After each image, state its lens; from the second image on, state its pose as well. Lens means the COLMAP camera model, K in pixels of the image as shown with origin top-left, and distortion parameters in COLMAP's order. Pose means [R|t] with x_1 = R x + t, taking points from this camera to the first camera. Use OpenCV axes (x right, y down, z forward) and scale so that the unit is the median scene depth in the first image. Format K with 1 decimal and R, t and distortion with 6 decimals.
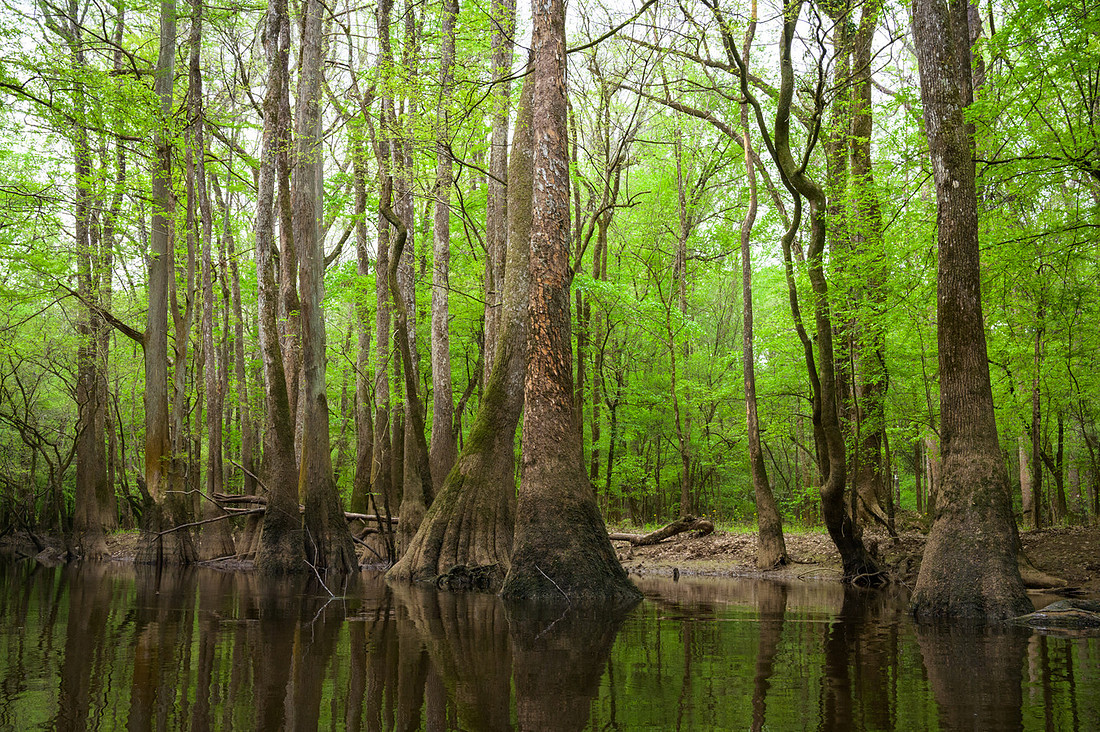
lens RADIAL K [[1221.3, 0, 547.7], [0, 1221.3, 375.6], [0, 0, 1]] dist [0.002444, 0.000000]
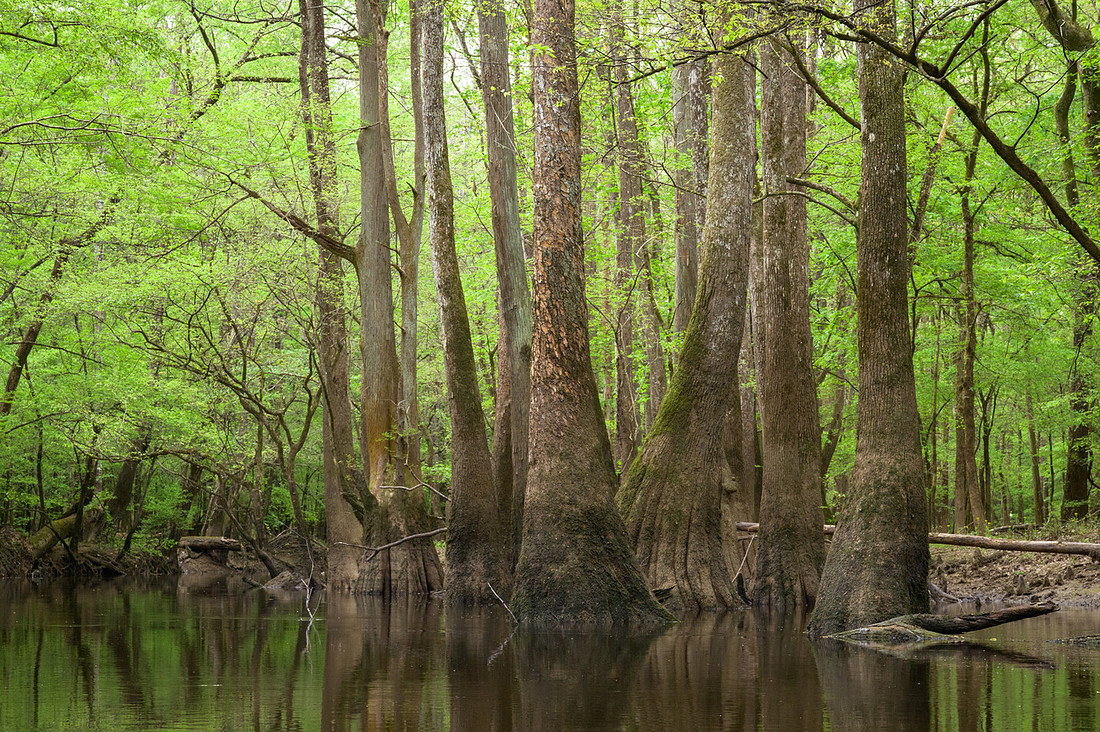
lens RADIAL K [[2786.3, 0, 545.3], [0, 2786.3, 375.8], [0, 0, 1]] dist [0.068002, 0.000000]
pose [[0.923575, -0.032603, -0.382029, 0.434043], [0.058596, 0.996676, 0.056602, -0.057377], [0.378914, -0.074662, 0.922415, -0.453189]]
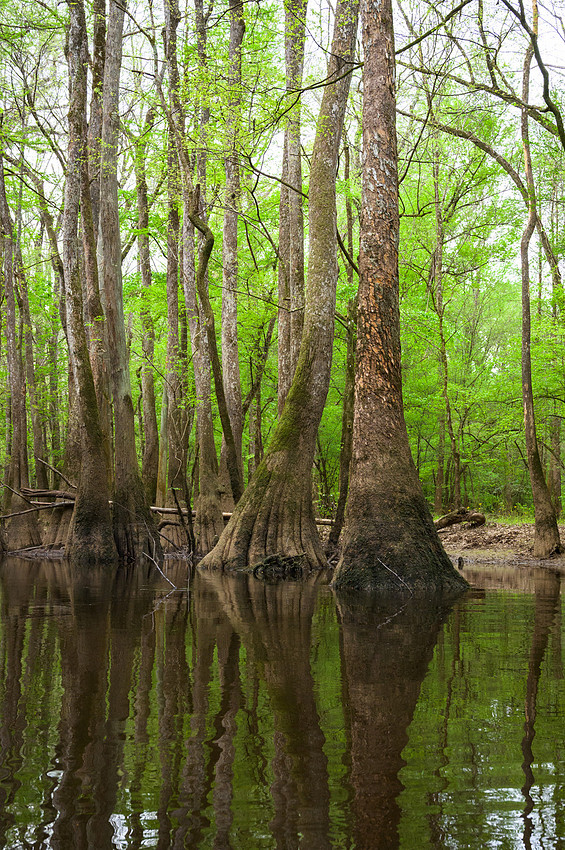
lens RADIAL K [[1088.5, 0, 311.0], [0, 1088.5, 467.3], [0, 0, 1]] dist [0.003664, 0.000000]
pose [[0.999830, -0.000766, 0.018409, -0.044185], [-0.000652, 0.997037, 0.076922, 0.004861], [-0.018413, -0.076921, 0.996867, 0.050838]]
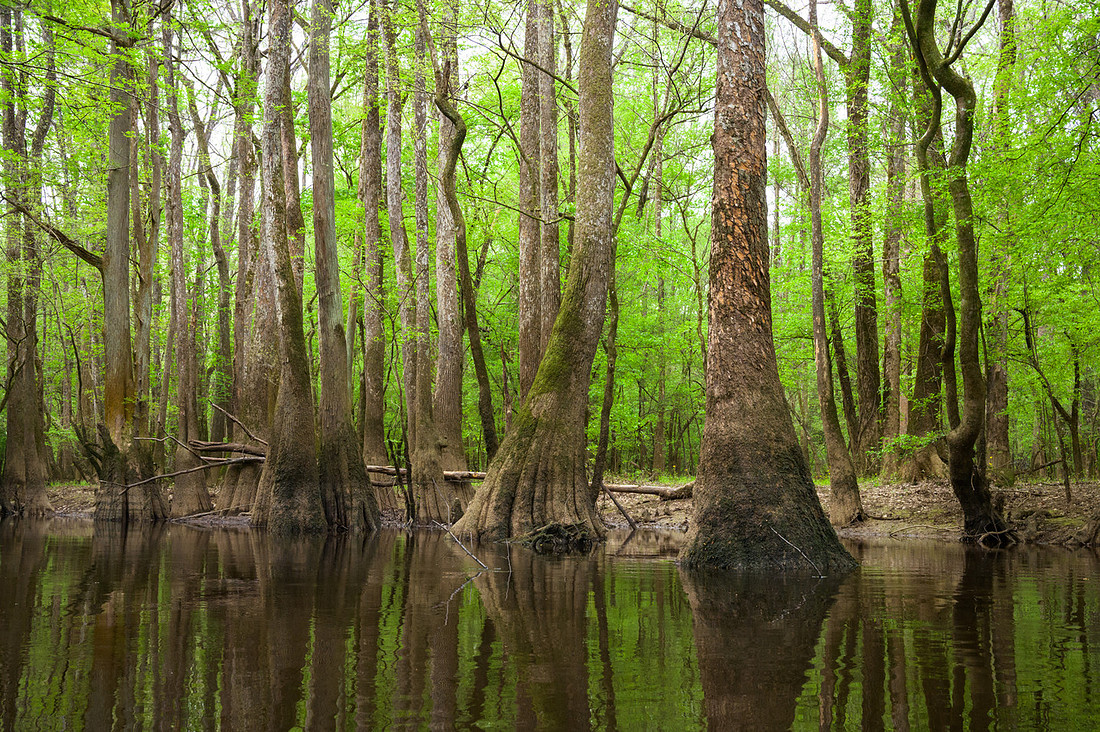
lens RADIAL K [[1221.3, 0, 547.3], [0, 1221.3, 376.6], [0, 0, 1]] dist [0.002444, 0.000000]
pose [[0.996220, 0.007659, 0.086528, -0.116541], [-0.011023, 0.999199, 0.038467, 0.017579], [-0.086164, -0.039276, 0.995506, 0.135217]]
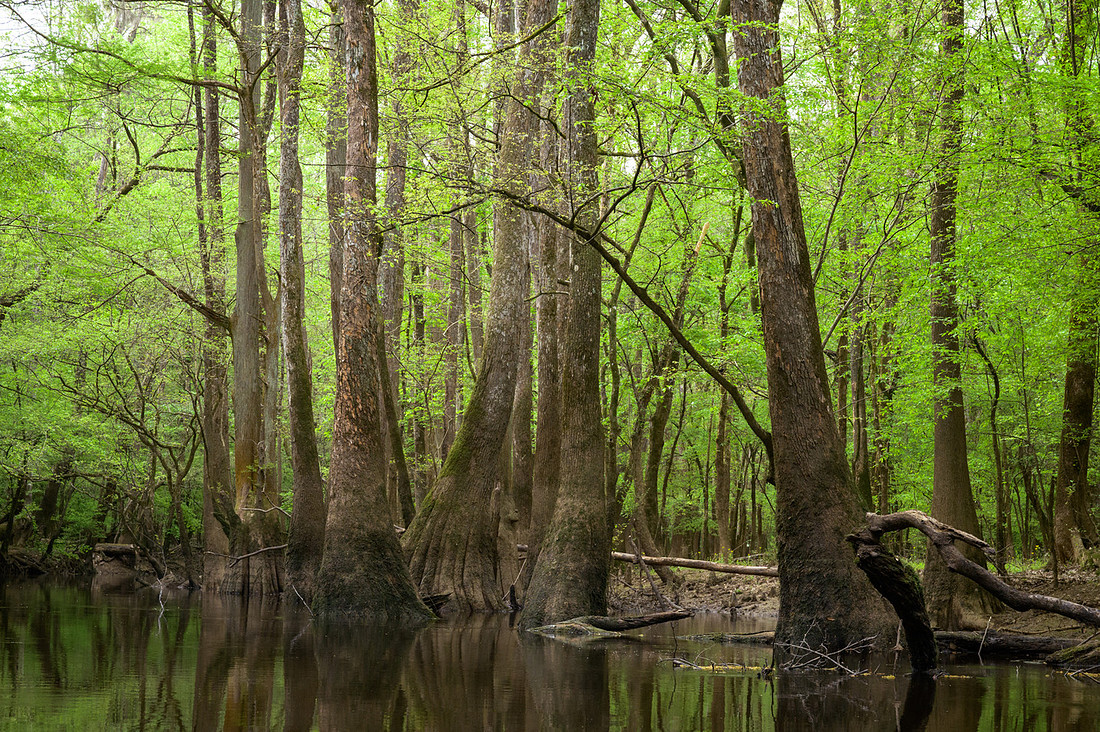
lens RADIAL K [[2404.2, 0, 561.5], [0, 2404.2, 386.8], [0, 0, 1]] dist [0.033038, 0.000000]
pose [[0.942993, -0.006549, -0.332749, 0.547132], [0.023521, 0.998618, 0.047002, -0.076159], [0.331981, -0.052149, 0.941843, -0.597293]]
